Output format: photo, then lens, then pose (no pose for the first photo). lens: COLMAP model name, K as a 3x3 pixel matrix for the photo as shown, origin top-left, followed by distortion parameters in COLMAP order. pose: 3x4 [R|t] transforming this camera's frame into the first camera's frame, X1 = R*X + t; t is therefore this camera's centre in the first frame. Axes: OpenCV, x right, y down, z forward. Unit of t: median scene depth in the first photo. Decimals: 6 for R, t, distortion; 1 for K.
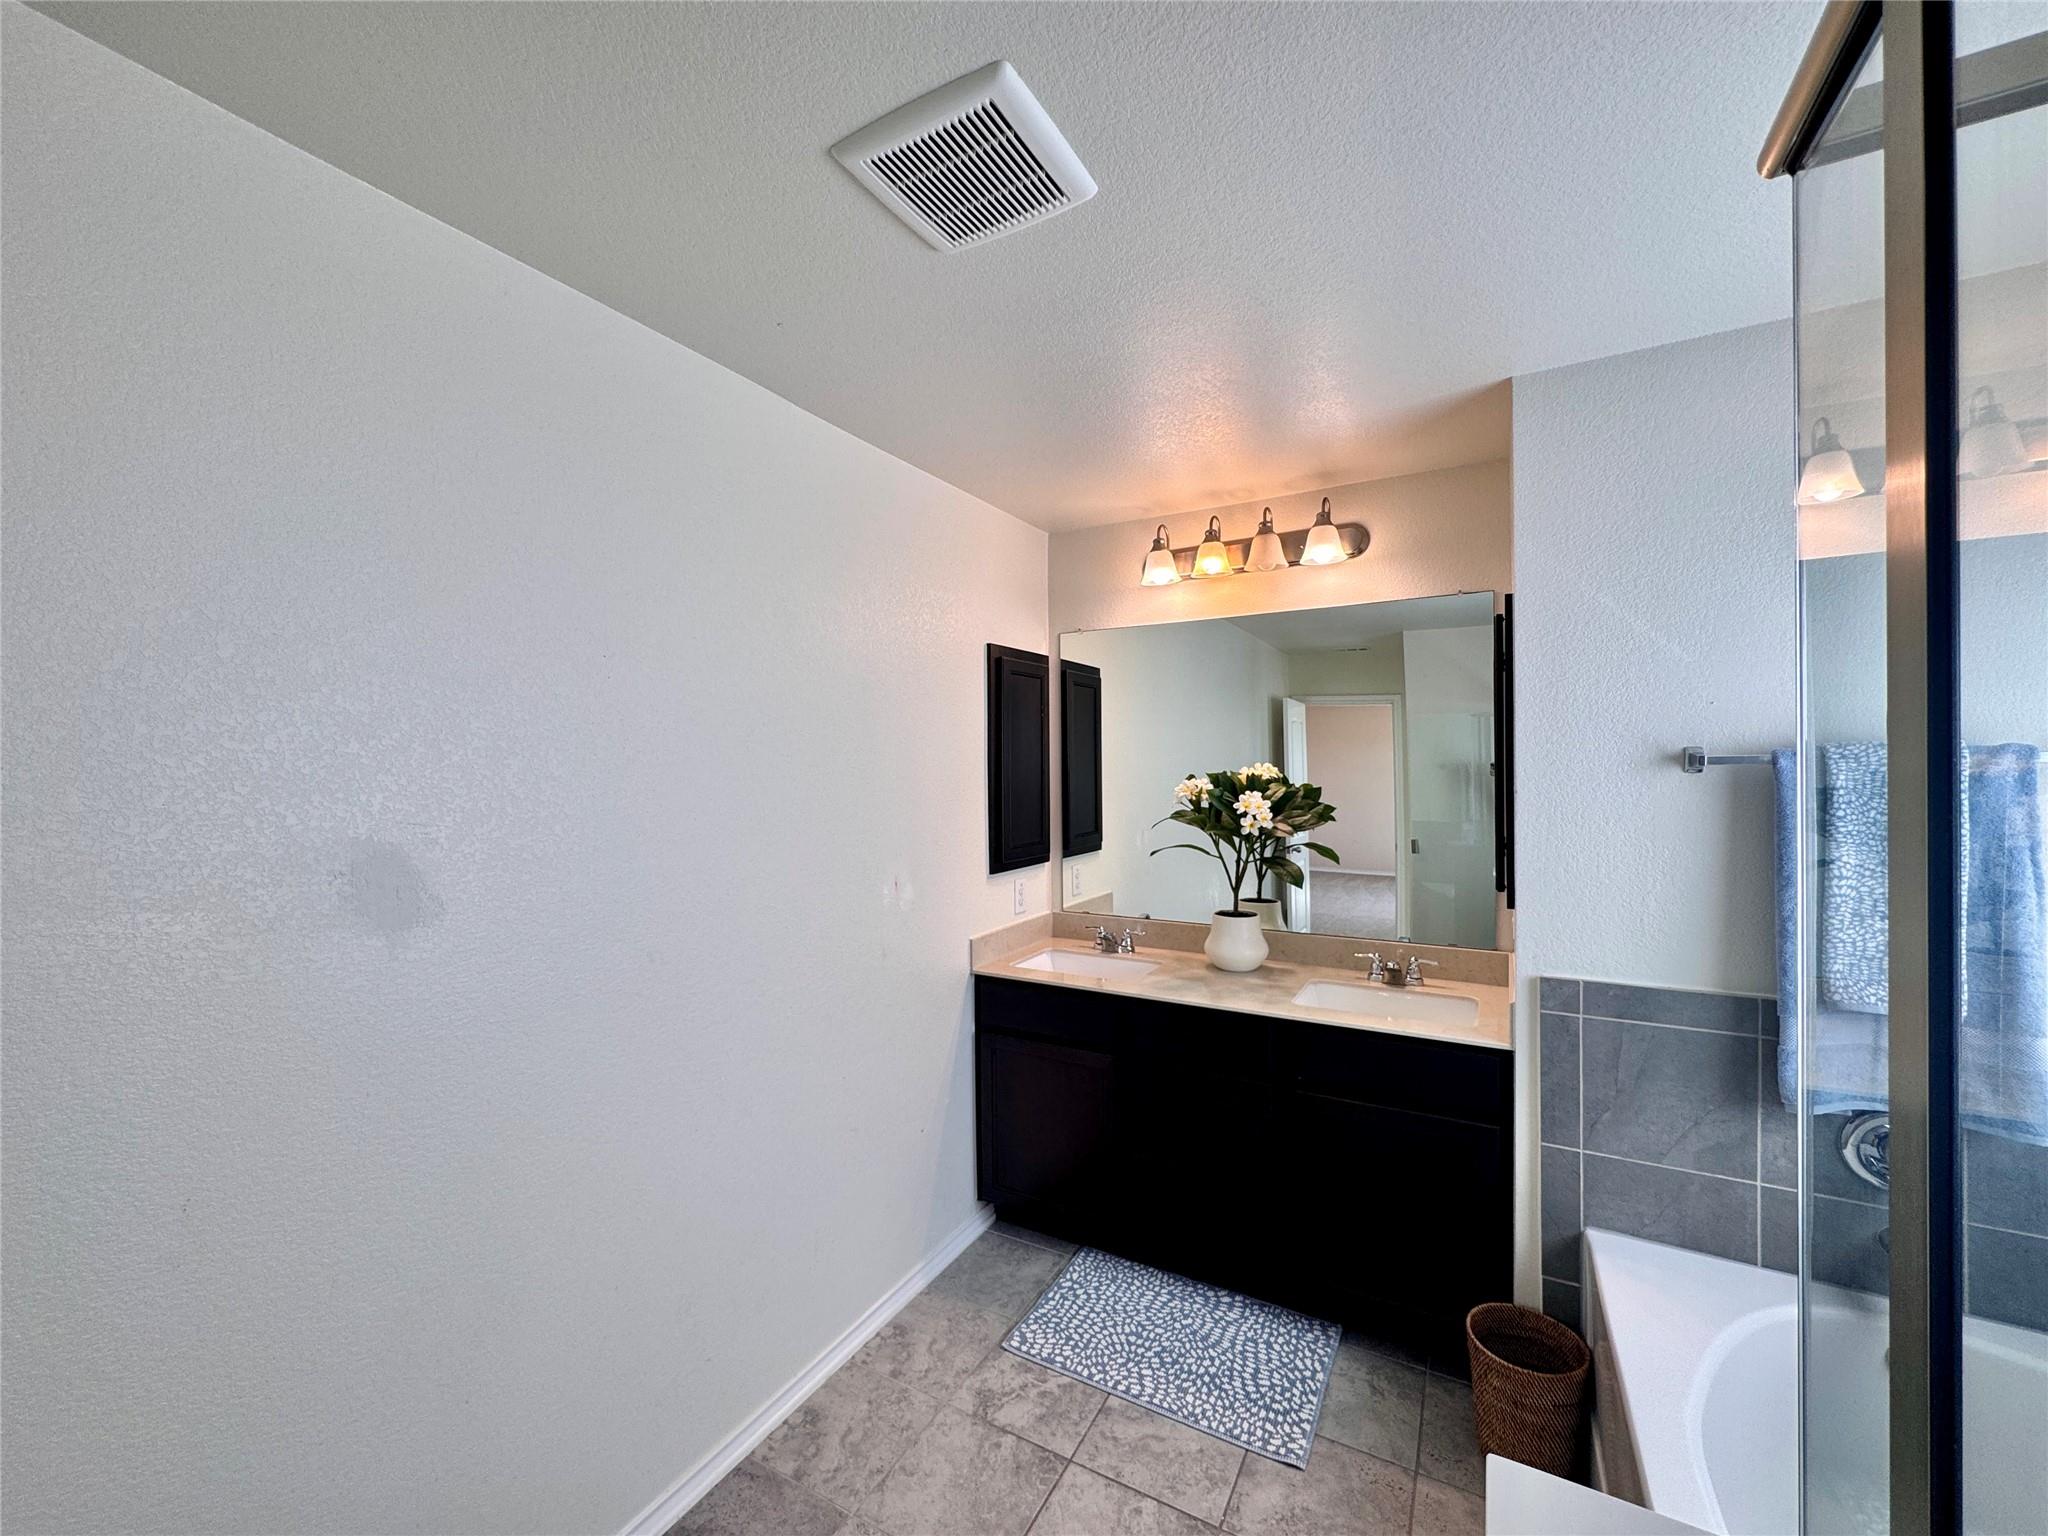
lens RADIAL K [[817.5, 0, 1024.0], [0, 817.5, 768.0], [0, 0, 1]] dist [-0.002188, 0.000369]
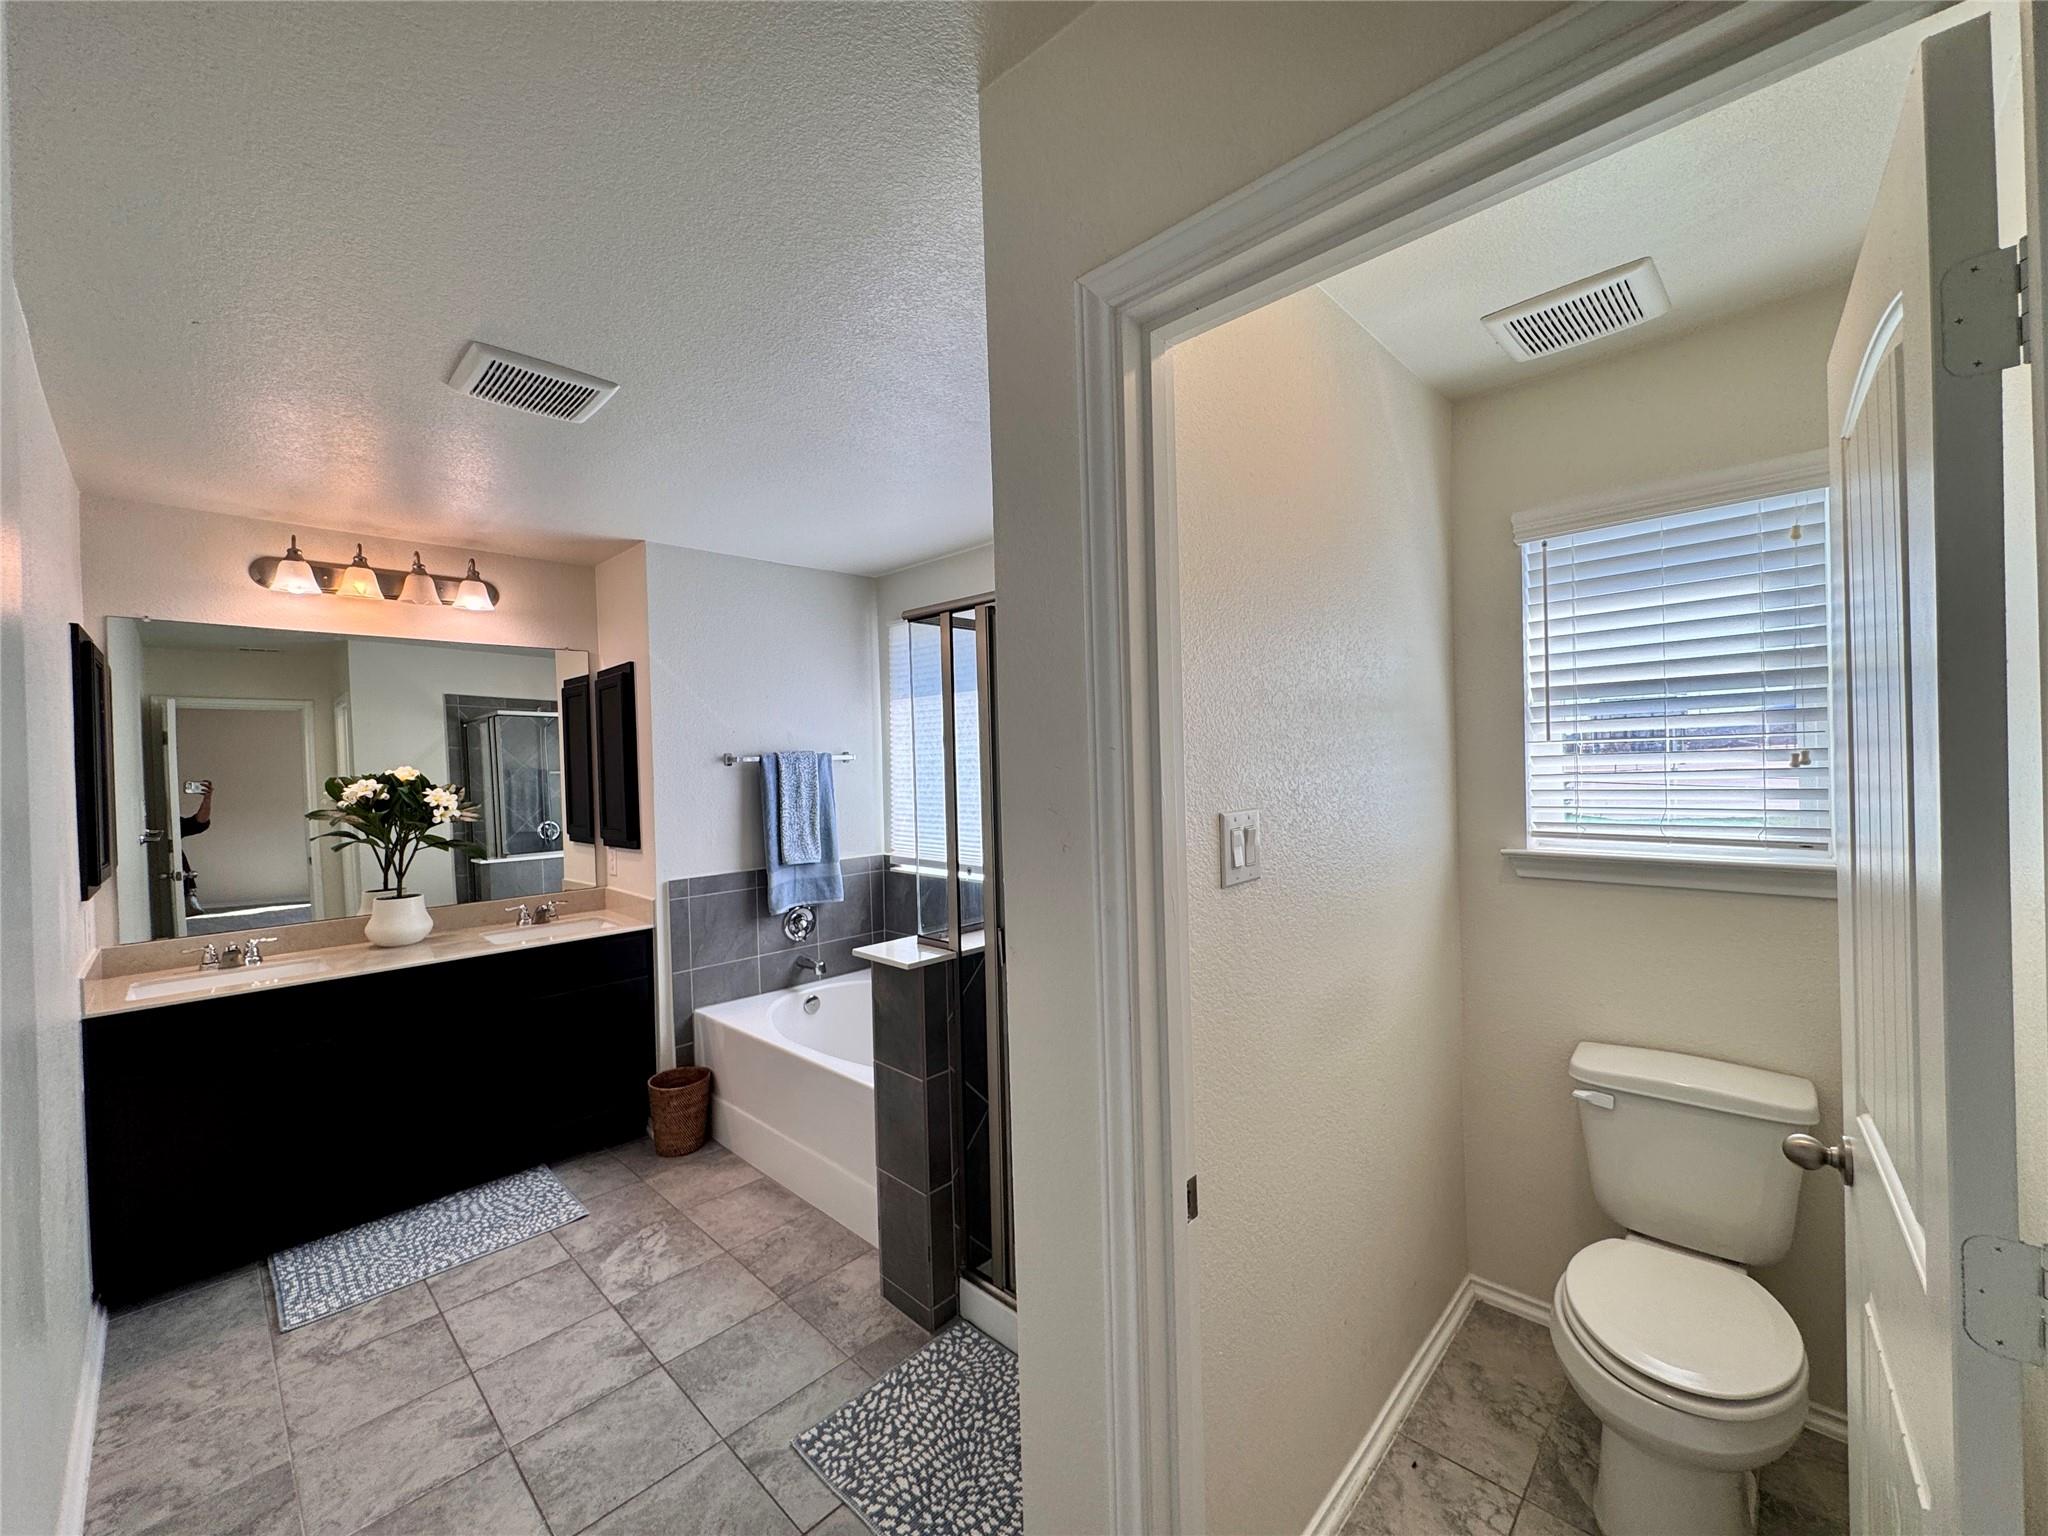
lens RADIAL K [[817.5, 0, 1024.0], [0, 817.5, 768.0], [0, 0, 1]] dist [-0.002188, 0.000369]
pose [[0.247368, -0.005345, 0.968907, -0.879087], [0.027289, 0.999627, -0.001452, 0.030992], [-0.968537, 0.026799, 0.247422, -0.193740]]
